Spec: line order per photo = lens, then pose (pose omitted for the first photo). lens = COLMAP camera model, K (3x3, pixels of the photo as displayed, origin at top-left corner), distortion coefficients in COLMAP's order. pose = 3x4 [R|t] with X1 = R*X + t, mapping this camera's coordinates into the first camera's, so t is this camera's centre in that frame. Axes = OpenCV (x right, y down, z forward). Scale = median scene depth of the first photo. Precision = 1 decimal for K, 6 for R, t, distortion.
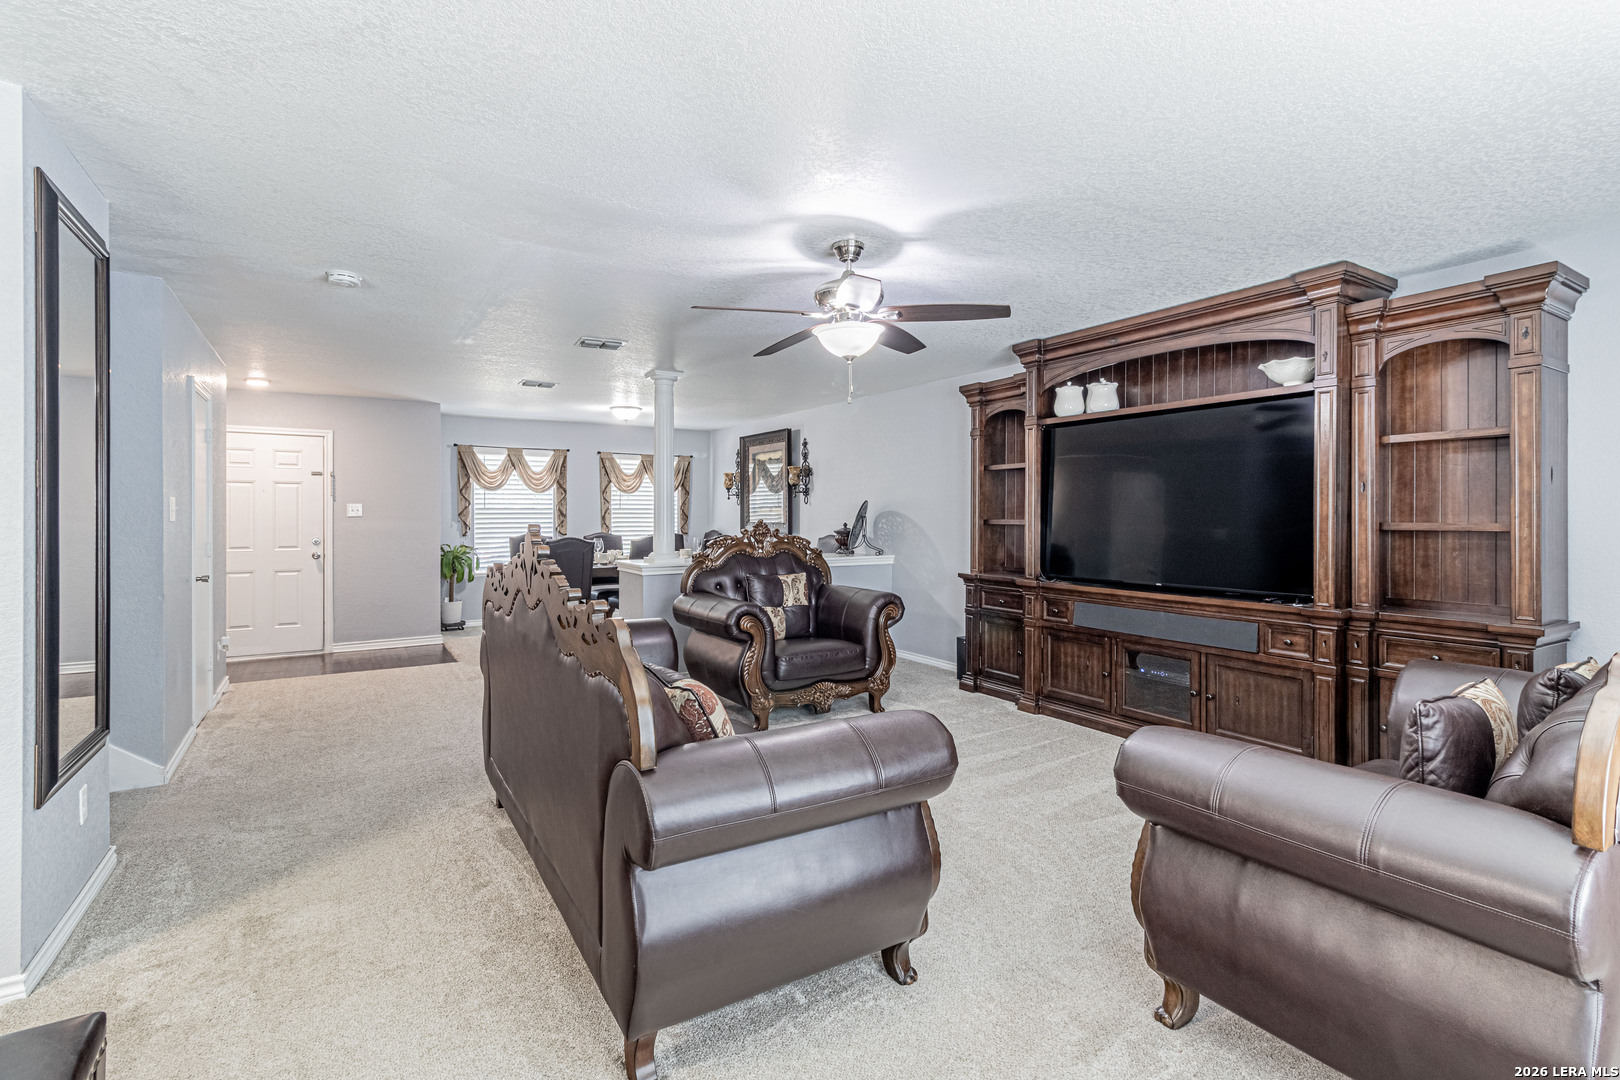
lens RADIAL K [[757.1, 0, 817.6], [0, 757.1, 526.3], [0, 0, 1]] dist [0.010869, -0.000171]
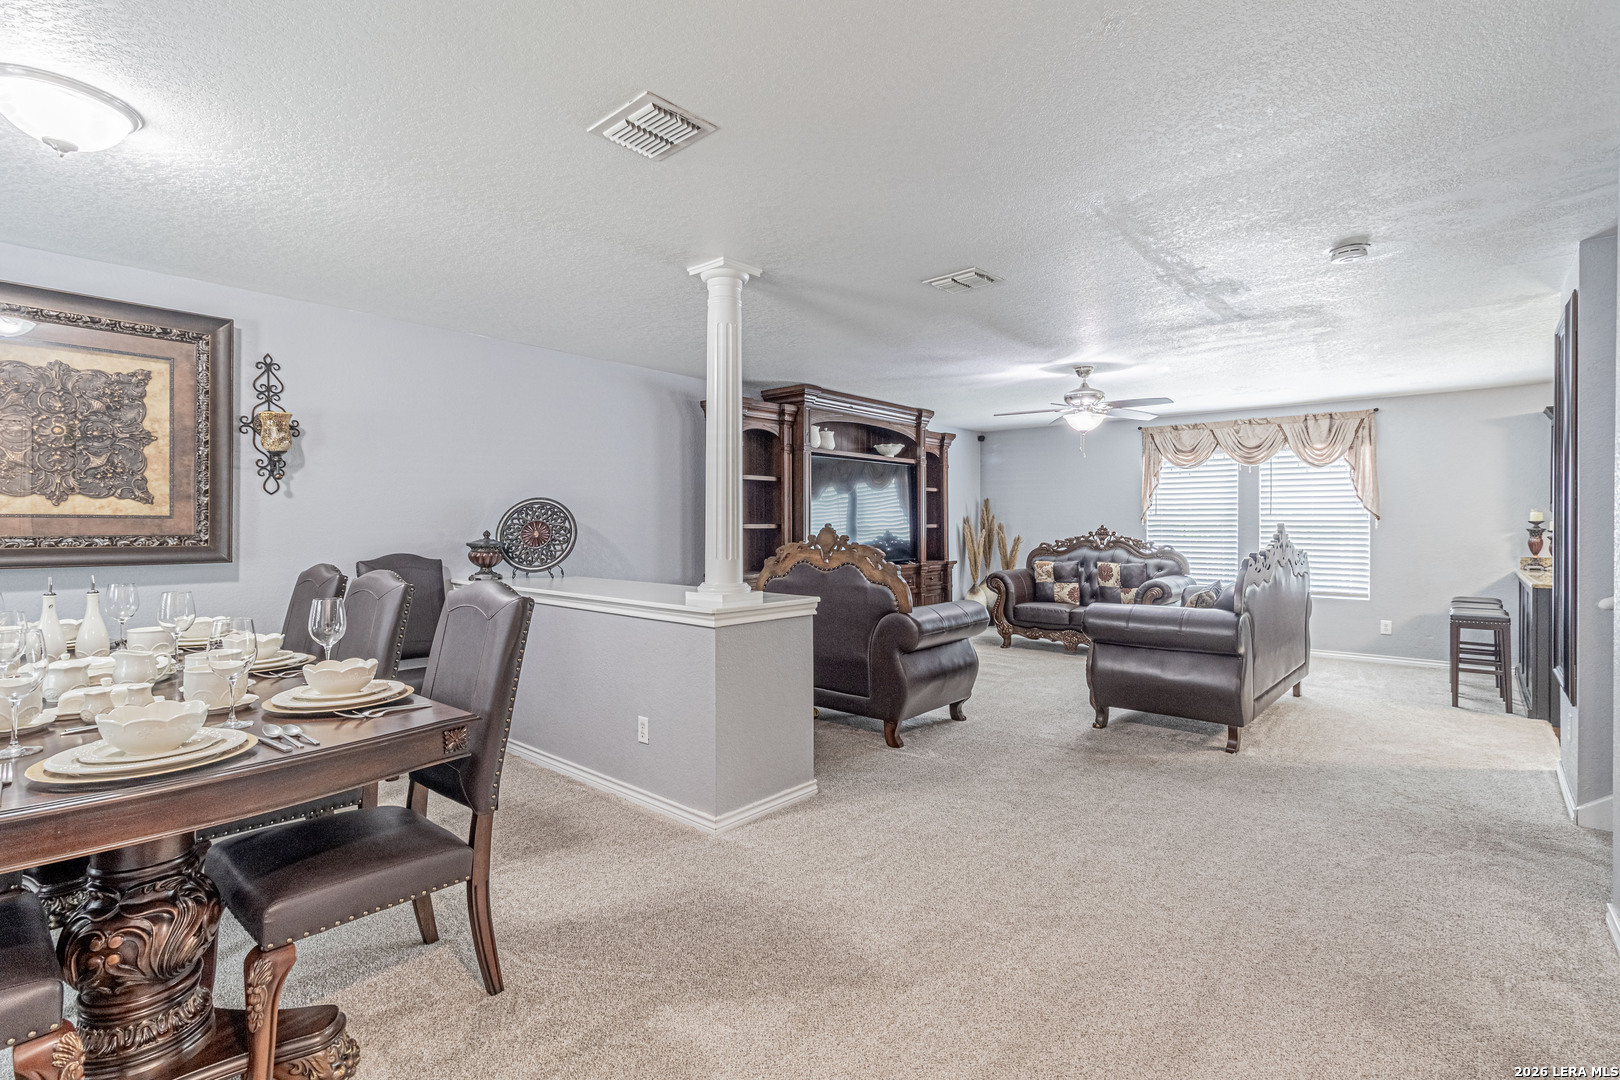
lens RADIAL K [[757.1, 0, 817.6], [0, 757.1, 526.3], [0, 0, 1]] dist [0.010869, -0.000171]
pose [[-0.287493, -0.003593, 0.957776, -0.556514], [0.012485, 0.999894, 0.007498, -0.007935], [-0.957701, 0.014114, -0.287418, 0.787576]]
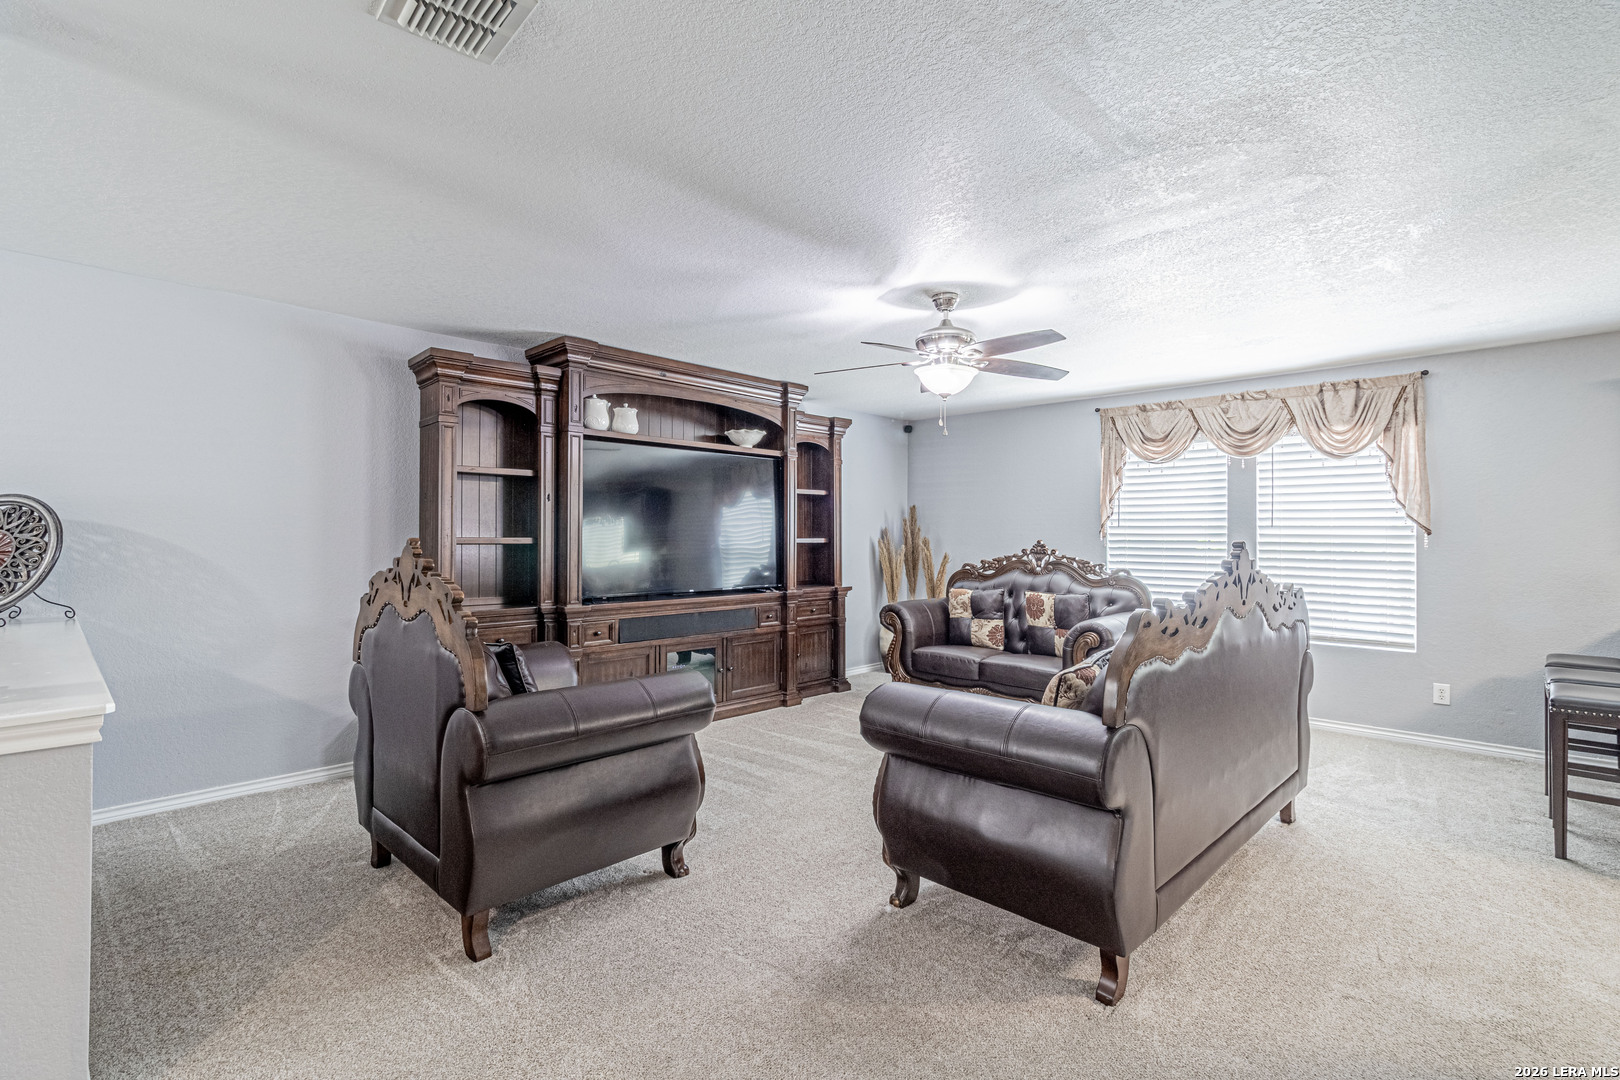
lens RADIAL K [[762.0, 0, 811.0], [0, 762.0, 530.1], [0, 0, 1]] dist [0.007741, 0.000118]
pose [[-0.234374, 0.006391, 0.972126, -0.384624], [0.009136, 0.999949, -0.004371, -0.006211], [-0.972104, 0.007856, -0.234420, 0.545873]]
